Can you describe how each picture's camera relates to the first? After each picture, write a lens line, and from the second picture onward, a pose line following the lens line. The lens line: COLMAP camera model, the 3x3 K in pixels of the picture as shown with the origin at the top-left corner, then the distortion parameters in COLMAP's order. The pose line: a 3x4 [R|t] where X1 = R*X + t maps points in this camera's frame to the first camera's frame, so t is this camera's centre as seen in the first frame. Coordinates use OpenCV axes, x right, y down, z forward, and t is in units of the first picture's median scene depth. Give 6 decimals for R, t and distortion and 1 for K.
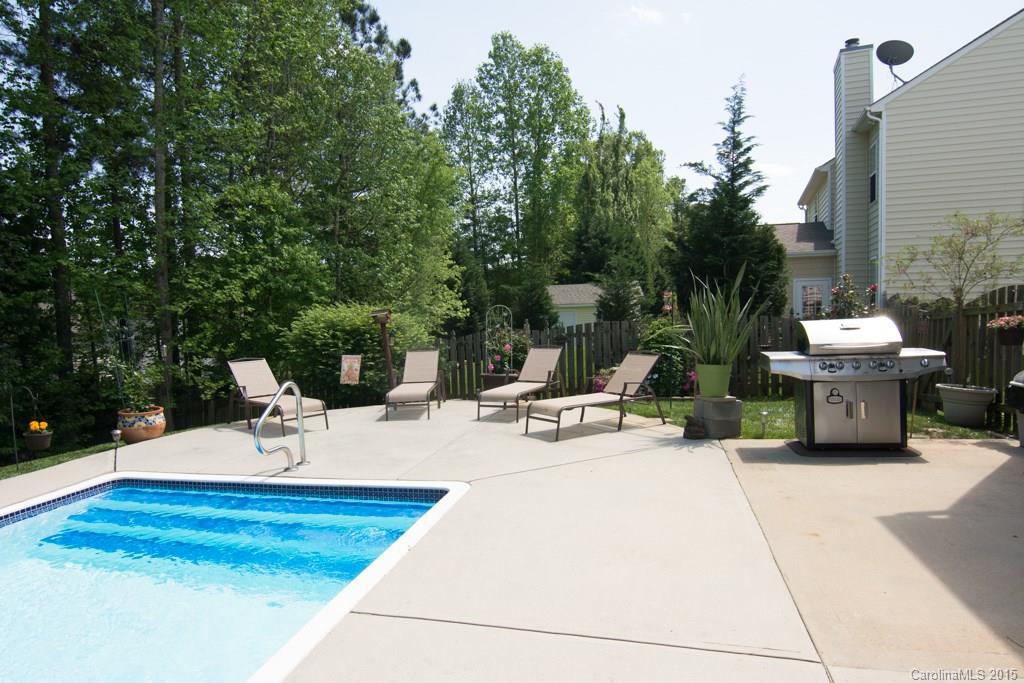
lens RADIAL K [[637.4, 0, 512.0], [0, 637.4, 341.5], [0, 0, 1]] dist [-0.007736, -0.003866]
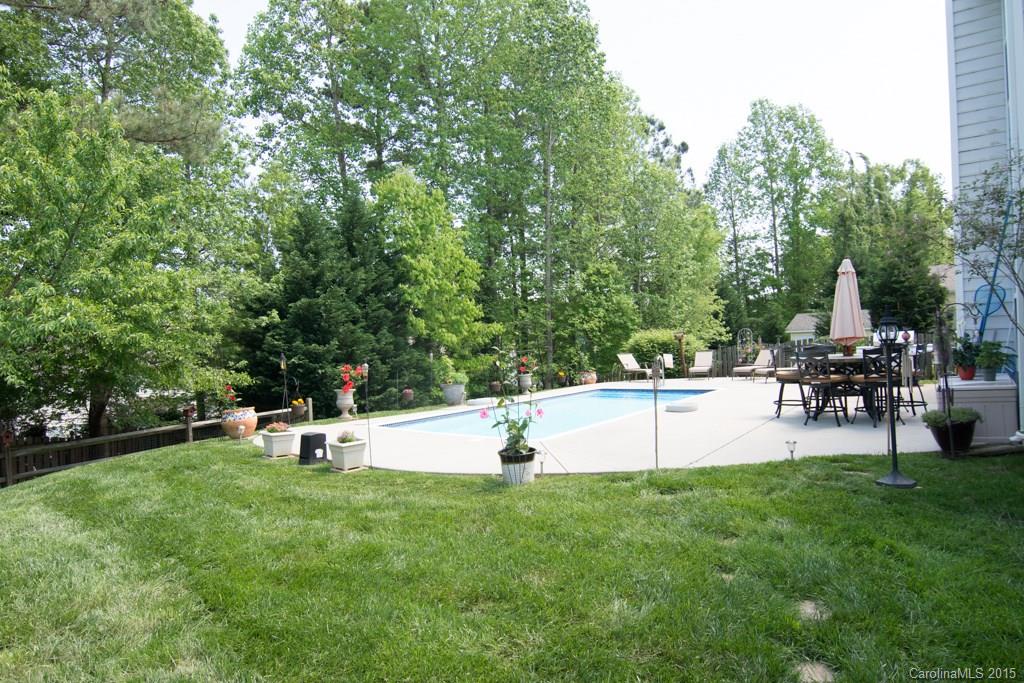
lens RADIAL K [[637.4, 0, 512.0], [0, 637.4, 341.5], [0, 0, 1]] dist [-0.007736, -0.003866]
pose [[0.920205, -0.005628, -0.391397, 0.020381], [-0.011928, 0.999029, -0.042407, 0.017428], [0.391256, 0.043691, 0.919244, -0.250989]]
